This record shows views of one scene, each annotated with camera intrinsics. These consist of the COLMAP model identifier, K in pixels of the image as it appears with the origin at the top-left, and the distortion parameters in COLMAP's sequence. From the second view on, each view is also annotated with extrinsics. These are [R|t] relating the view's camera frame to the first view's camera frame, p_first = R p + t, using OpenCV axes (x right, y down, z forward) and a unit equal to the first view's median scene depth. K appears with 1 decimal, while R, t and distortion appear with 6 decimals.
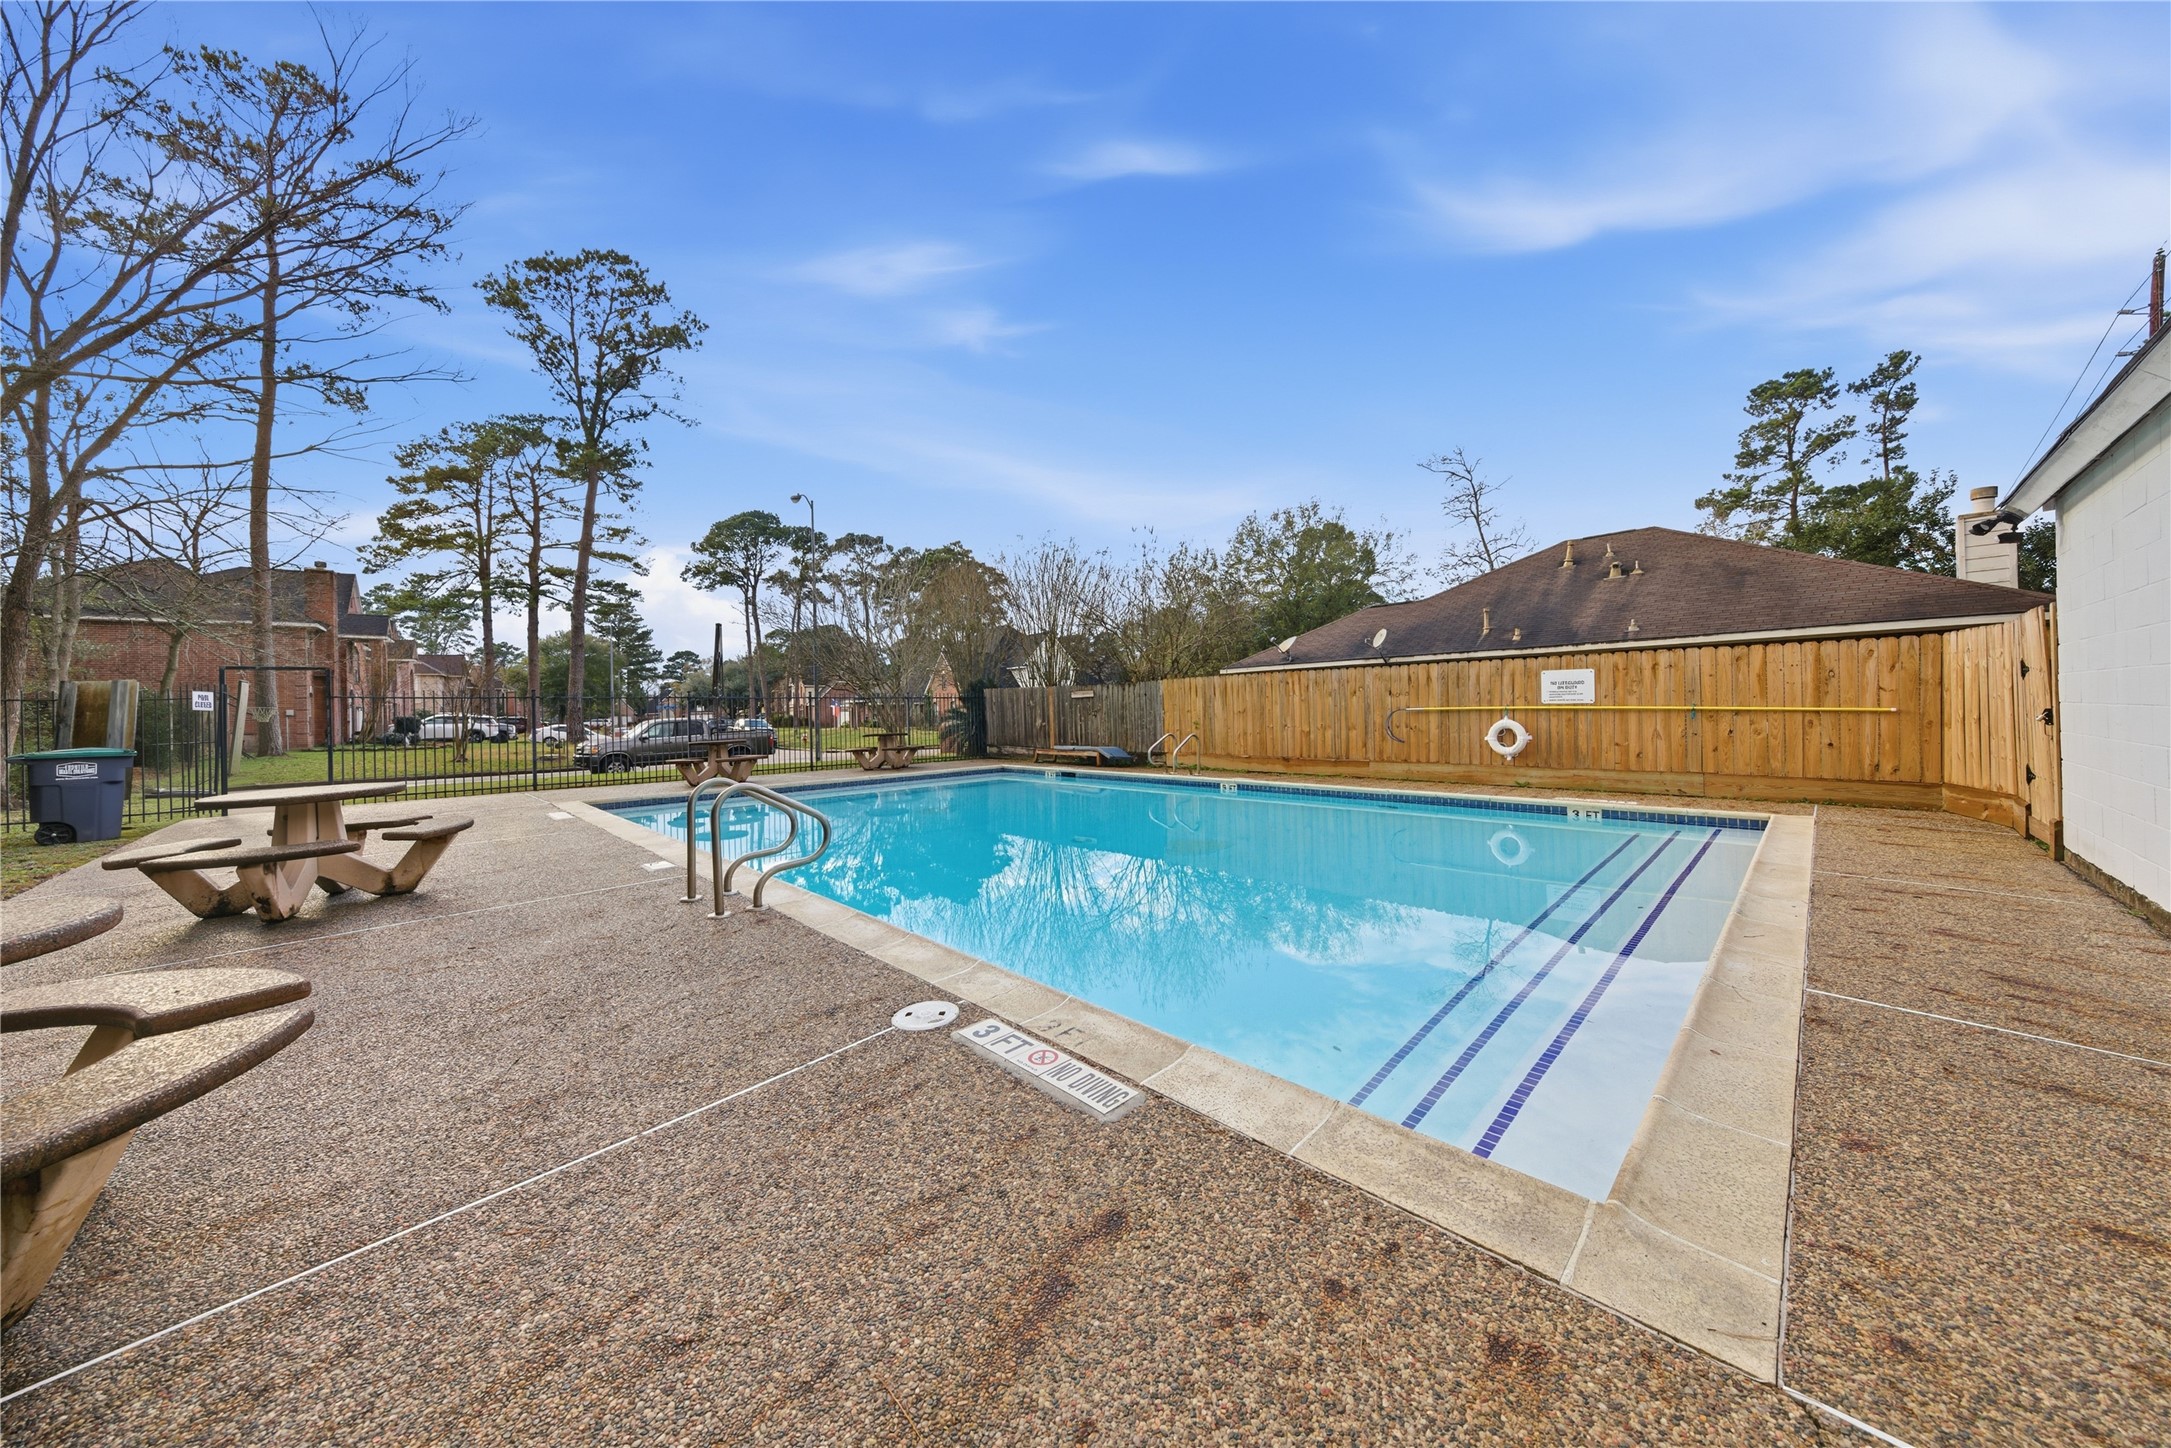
lens RADIAL K [[716.0, 0, 1085.5], [0, 716.0, 715.2], [0, 0, 1]] dist [0.000946, -0.000078]
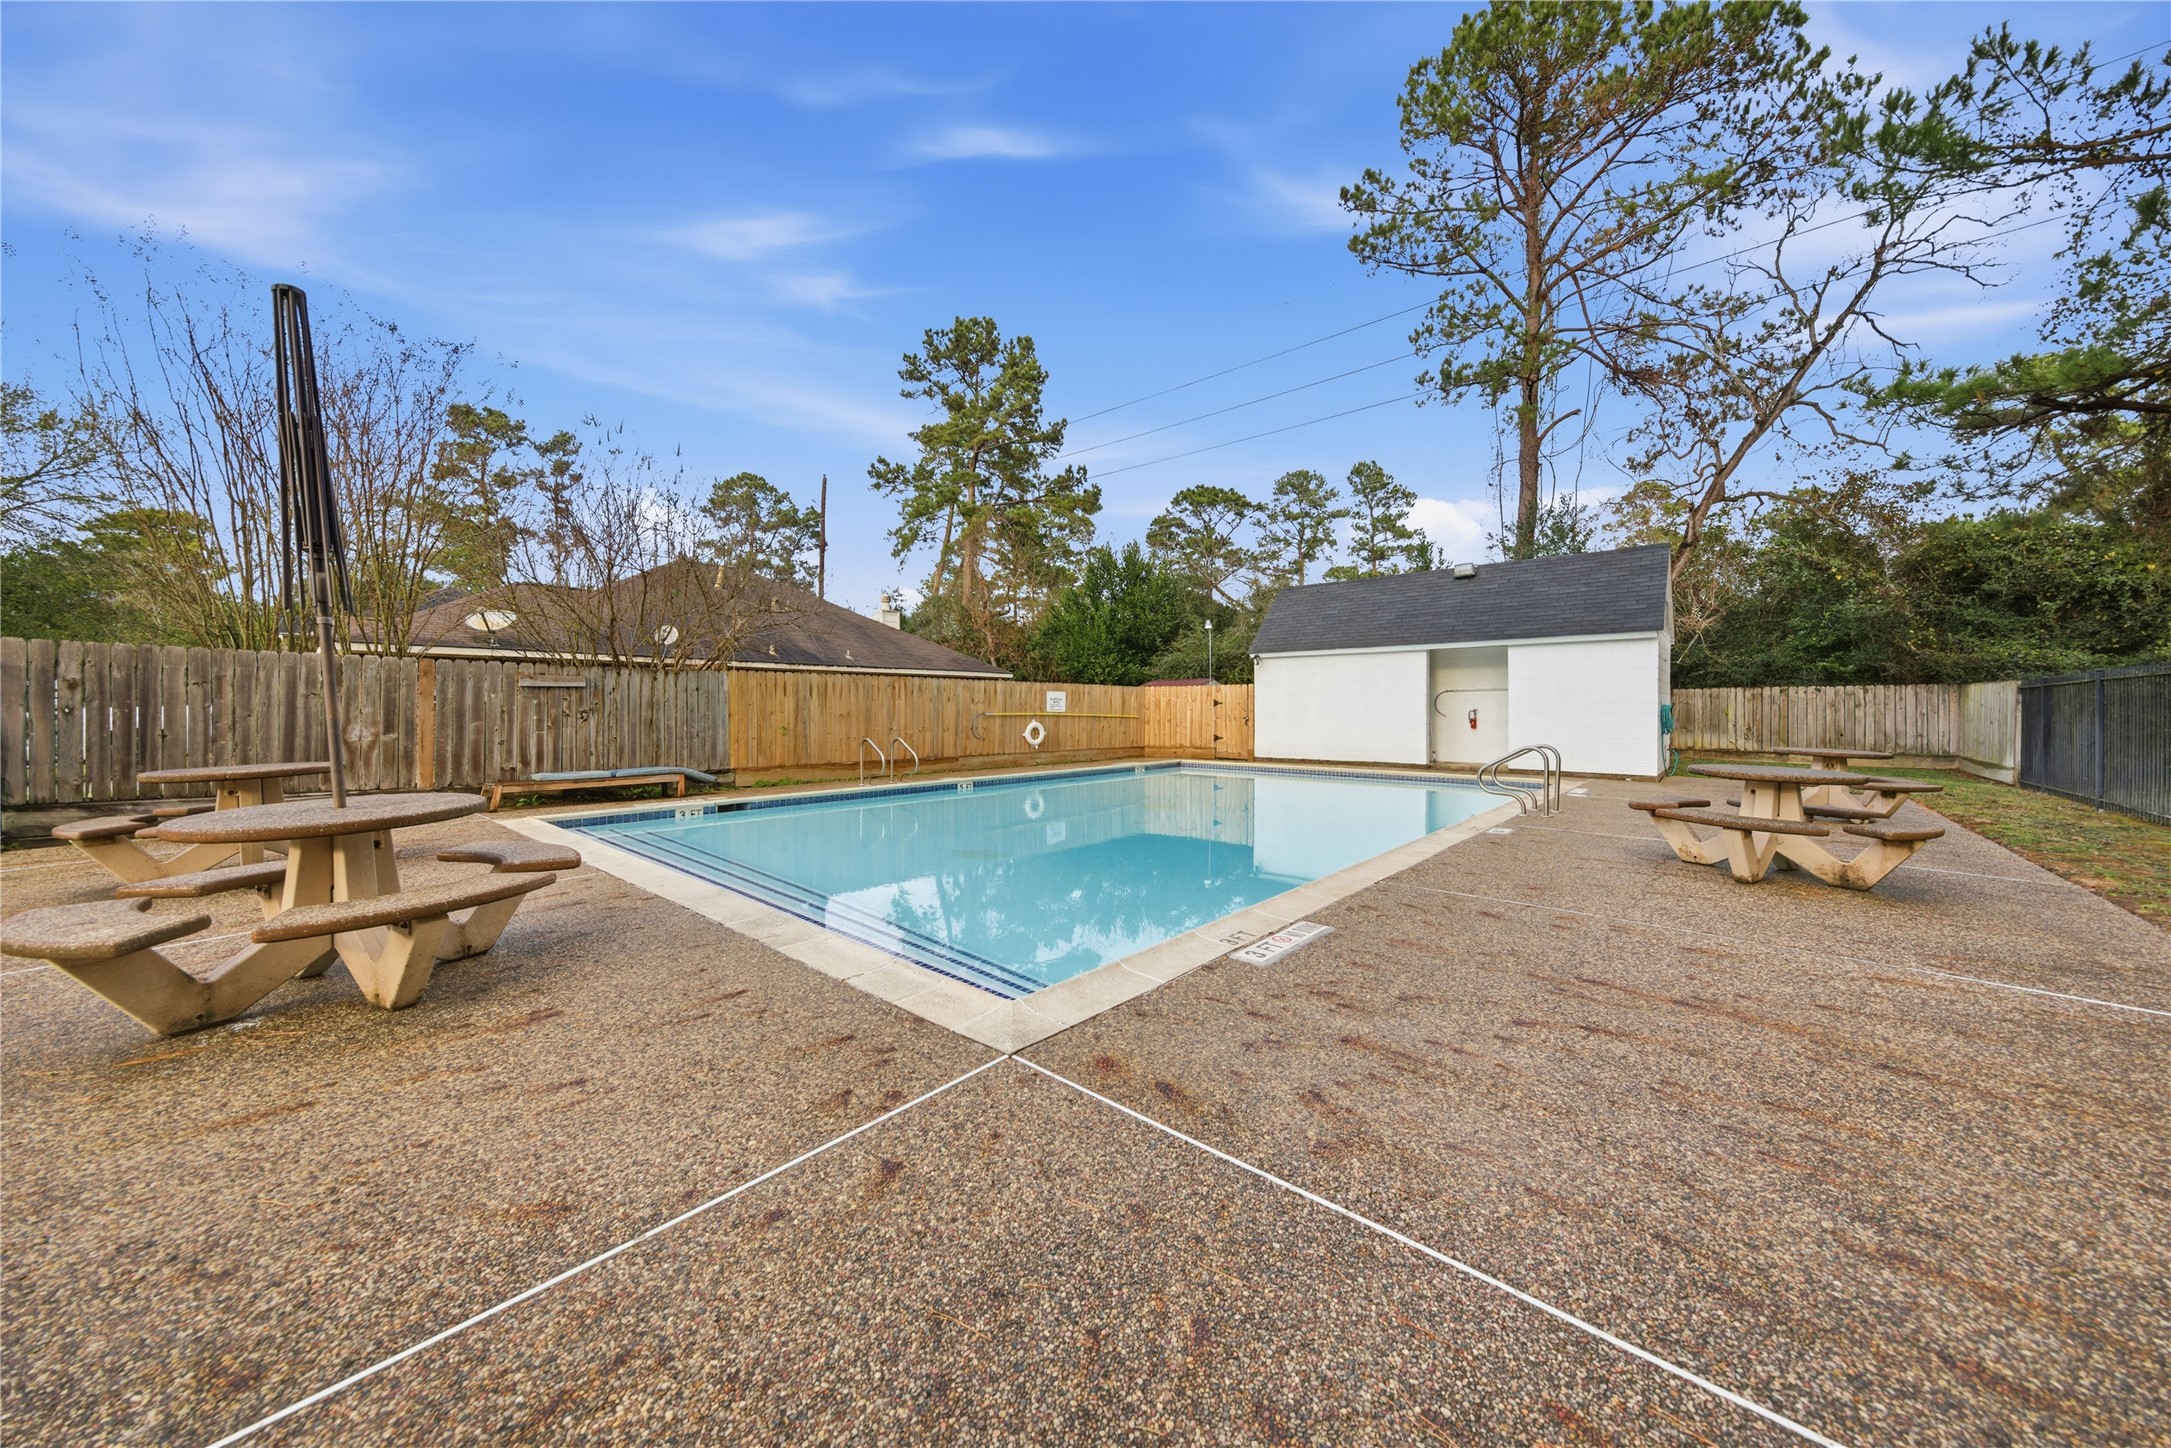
lens RADIAL K [[747.5, 0, 1091.2], [0, 747.5, 713.9], [0, 0, 1]] dist [0.000355, 0.000024]
pose [[-0.073288, 0.010716, 0.997253, -0.935439], [0.010370, 0.999896, -0.009983, 0.005167], [-0.997257, 0.009610, -0.073391, 0.874919]]
